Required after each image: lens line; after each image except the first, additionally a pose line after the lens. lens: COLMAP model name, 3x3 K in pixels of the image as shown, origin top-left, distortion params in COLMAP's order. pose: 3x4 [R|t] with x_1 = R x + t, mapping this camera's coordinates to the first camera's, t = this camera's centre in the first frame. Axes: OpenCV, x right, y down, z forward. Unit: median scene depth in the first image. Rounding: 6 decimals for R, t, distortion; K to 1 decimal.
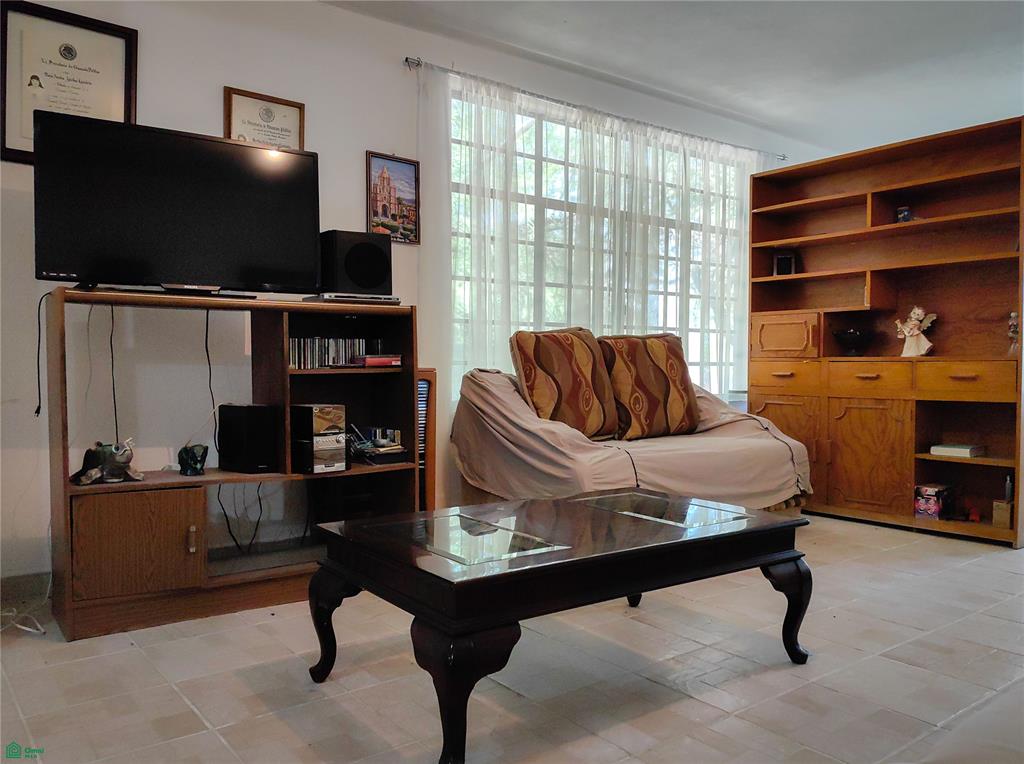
lens RADIAL K [[792.6, 0, 512.0], [0, 792.6, 382.0], [0, 0, 1]] dist [0.007668, 0.001449]
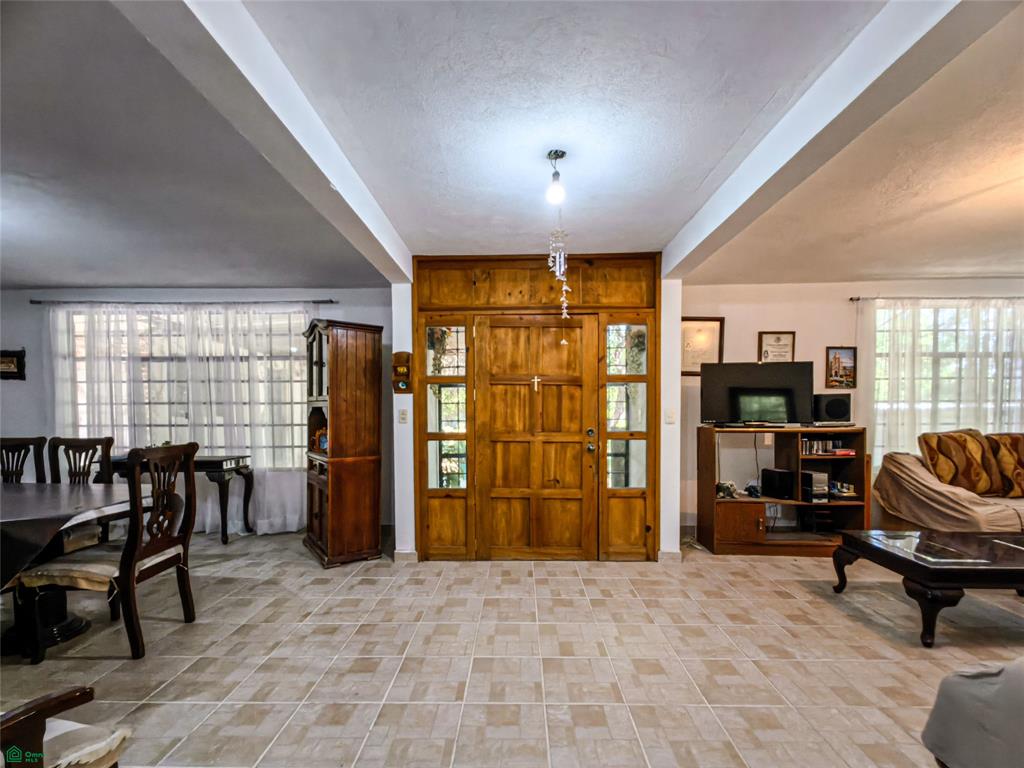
lens RADIAL K [[415.1, 0, 509.4], [0, 415.1, 425.6], [0, 0, 1]] dist [0.001160, -0.007059]
pose [[0.757187, 0.011544, -0.653097, -0.099984], [-0.009063, 0.999933, 0.007166, -0.082765], [0.653136, 0.000493, 0.757241, -0.367441]]
